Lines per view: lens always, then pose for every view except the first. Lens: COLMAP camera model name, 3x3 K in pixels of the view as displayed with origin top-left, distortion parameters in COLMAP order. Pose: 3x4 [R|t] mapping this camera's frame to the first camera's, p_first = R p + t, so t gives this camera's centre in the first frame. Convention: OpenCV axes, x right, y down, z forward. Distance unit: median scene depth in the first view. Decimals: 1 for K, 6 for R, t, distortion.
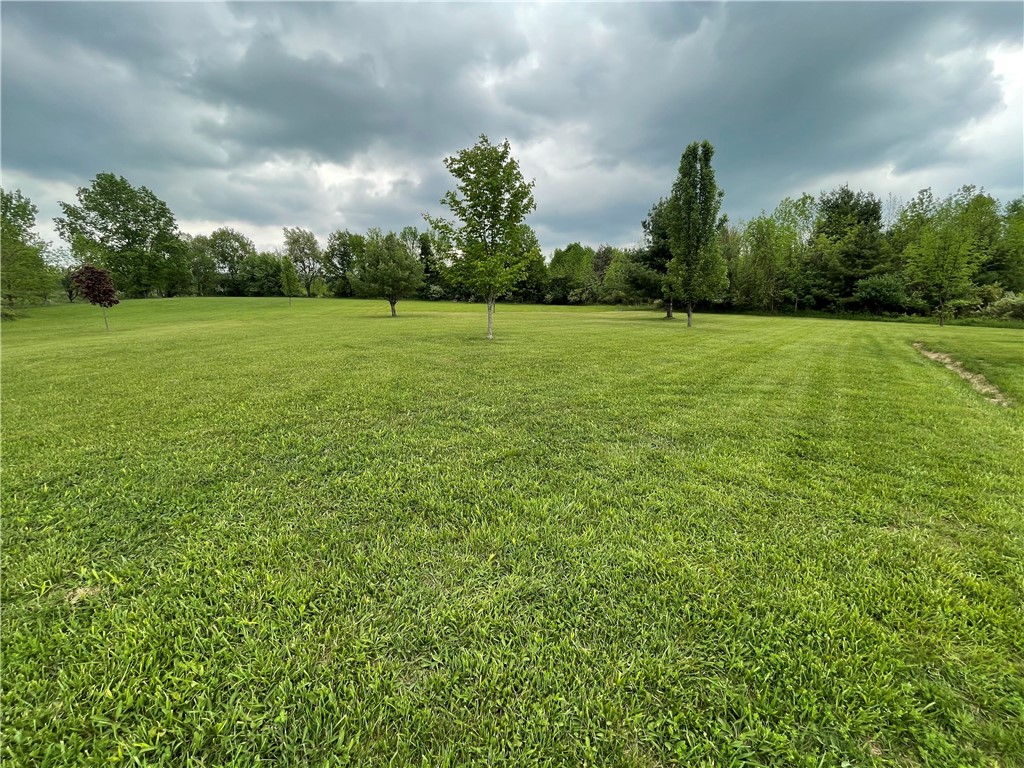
lens RADIAL K [[414.7, 0, 511.3], [0, 414.7, 390.8], [0, 0, 1]] dist [-0.001785, -0.001267]
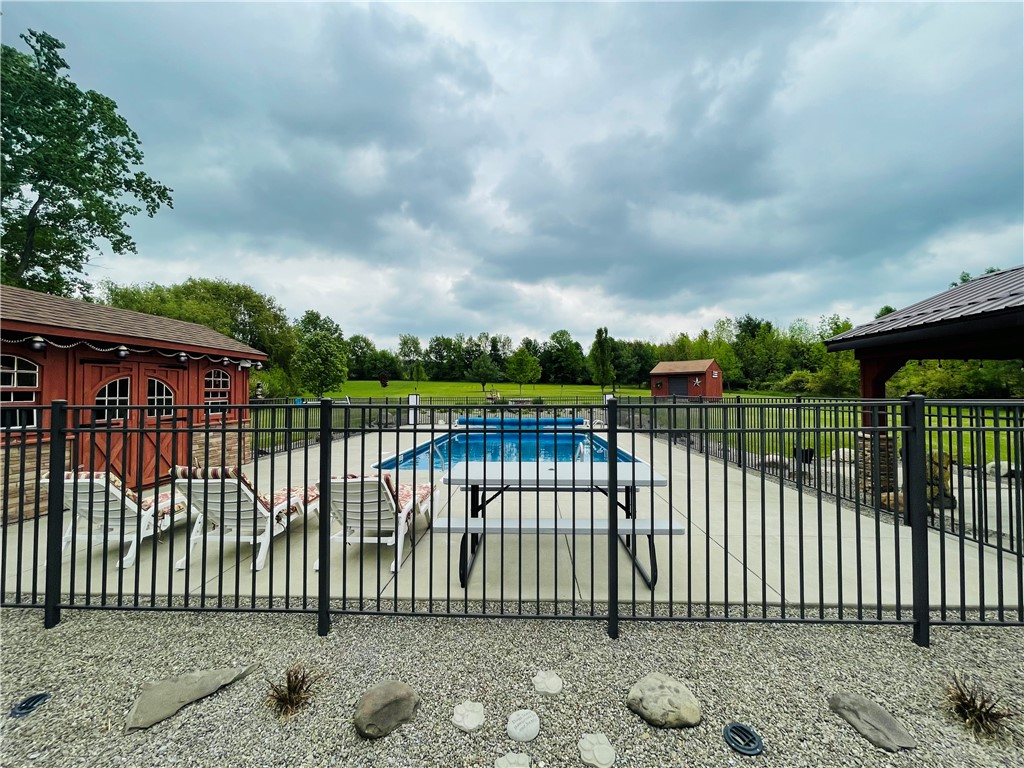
lens RADIAL K [[414.7, 0, 509.5], [0, 414.7, 385.2], [0, 0, 1]] dist [-0.001785, -0.001267]
pose [[0.989232, -0.007911, -0.146141, 0.050877], [-0.021514, 0.979830, -0.198671, 0.068140], [0.144765, 0.199676, 0.969109, -0.345190]]
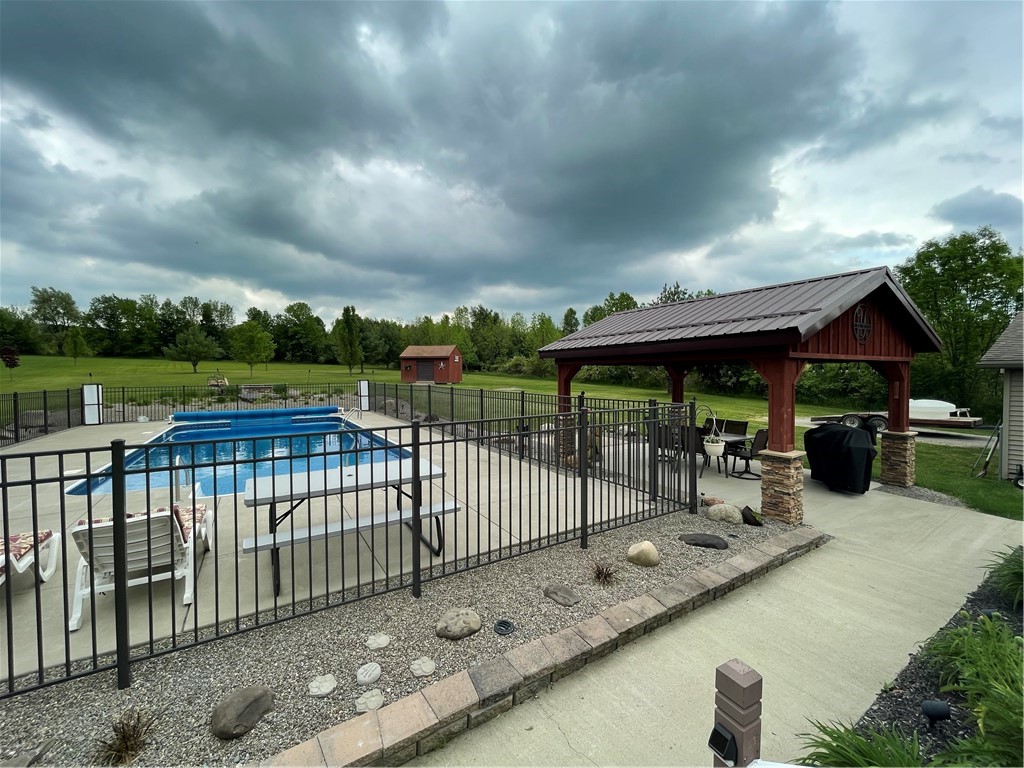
lens RADIAL K [[414.7, 0, 513.0], [0, 414.7, 383.1], [0, 0, 1]] dist [-0.001785, -0.001267]
pose [[0.898929, -0.016195, 0.437794, 0.048939], [0.084159, 0.987088, -0.136290, 0.067326], [-0.429934, 0.159359, 0.888685, -0.348256]]
